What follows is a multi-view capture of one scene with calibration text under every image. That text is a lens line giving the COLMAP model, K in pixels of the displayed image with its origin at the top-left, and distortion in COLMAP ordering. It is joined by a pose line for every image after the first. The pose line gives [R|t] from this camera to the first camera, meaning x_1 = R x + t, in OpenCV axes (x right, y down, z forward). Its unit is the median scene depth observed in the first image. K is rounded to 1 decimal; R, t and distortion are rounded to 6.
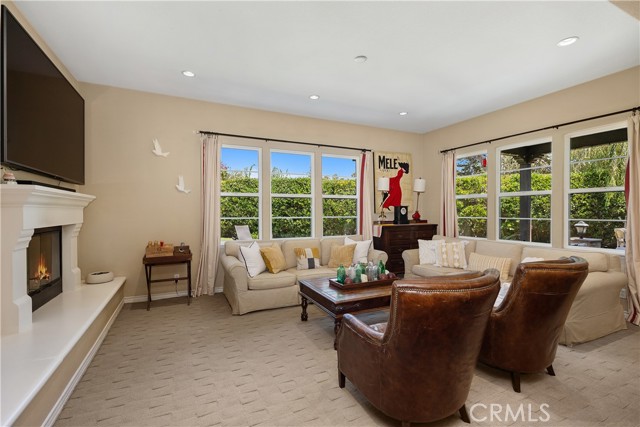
lens RADIAL K [[293.3, 0, 320.0], [0, 293.3, 213.5], [0, 0, 1]] dist [0.004526, 0.000197]
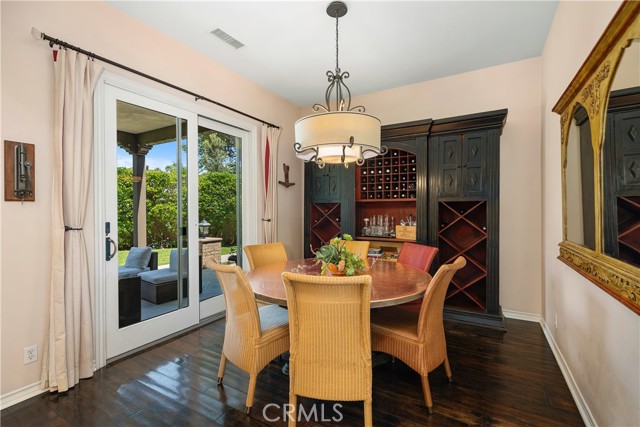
lens RADIAL K [[293.3, 0, 320.0], [0, 293.3, 213.5], [0, 0, 1]] dist [0.004526, 0.000197]
pose [[0.830142, -0.004883, 0.557530, 0.437538], [0.006443, 0.999979, -0.000835, 0.005289], [-0.557514, 0.004285, 0.830156, -0.000400]]
